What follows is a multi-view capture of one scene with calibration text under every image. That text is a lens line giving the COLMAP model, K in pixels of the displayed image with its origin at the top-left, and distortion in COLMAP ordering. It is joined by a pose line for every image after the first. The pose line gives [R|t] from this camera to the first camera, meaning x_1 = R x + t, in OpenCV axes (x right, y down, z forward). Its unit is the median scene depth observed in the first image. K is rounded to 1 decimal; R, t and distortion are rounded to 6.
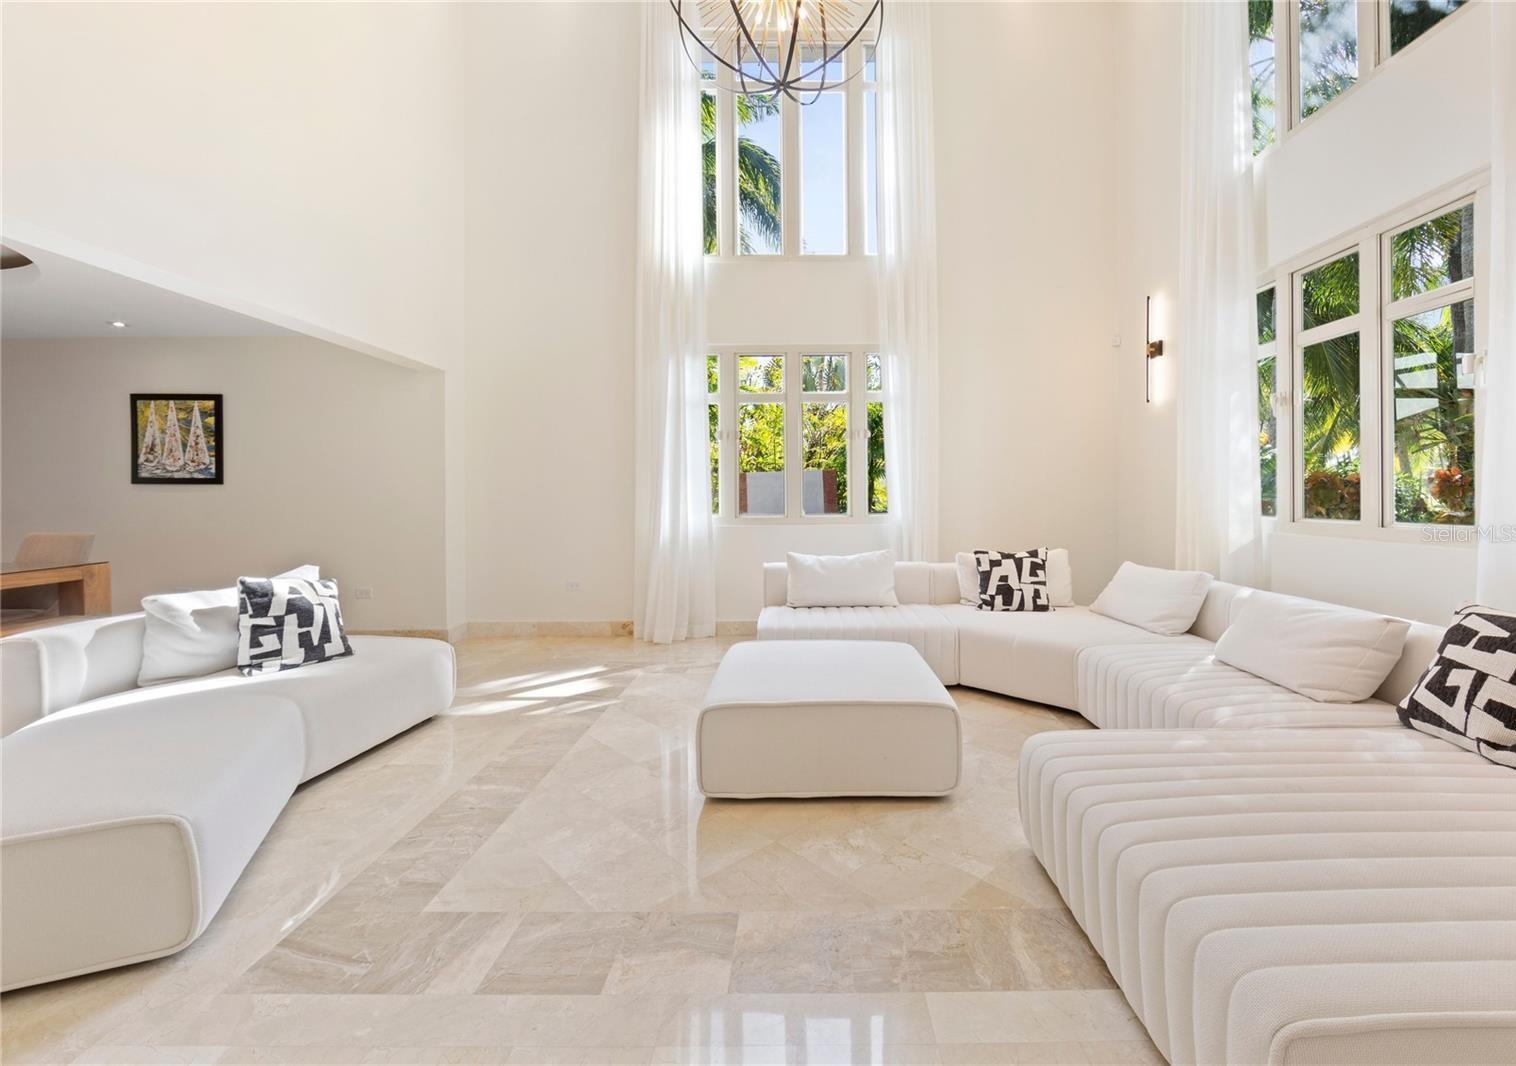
lens RADIAL K [[652.6, 0, 749.6], [0, 652.6, 490.7], [0, 0, 1]] dist [-0.002966, -0.000405]
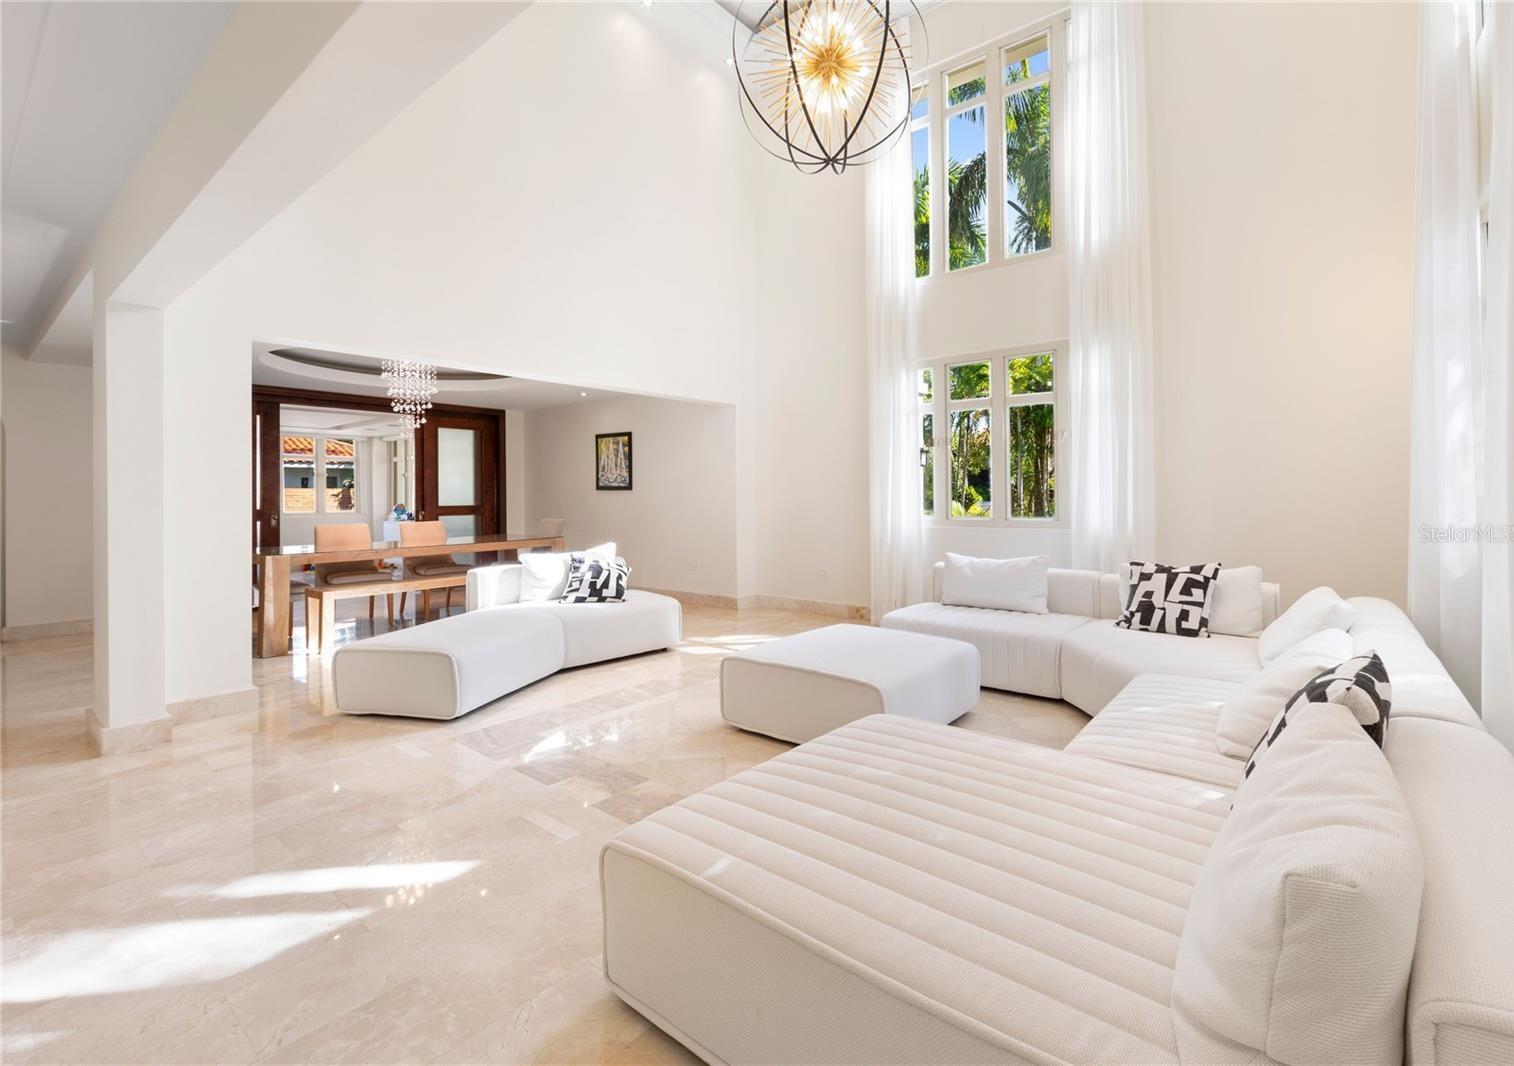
lens RADIAL K [[651.8, 0, 790.6], [0, 651.8, 494.7], [0, 0, 1]] dist [-0.002966, -0.000405]
pose [[0.791113, 0.000239, -0.611670, 0.434694], [0.002849, 0.999988, 0.004076, -0.004083], [0.611663, -0.004967, 0.791103, 0.007192]]
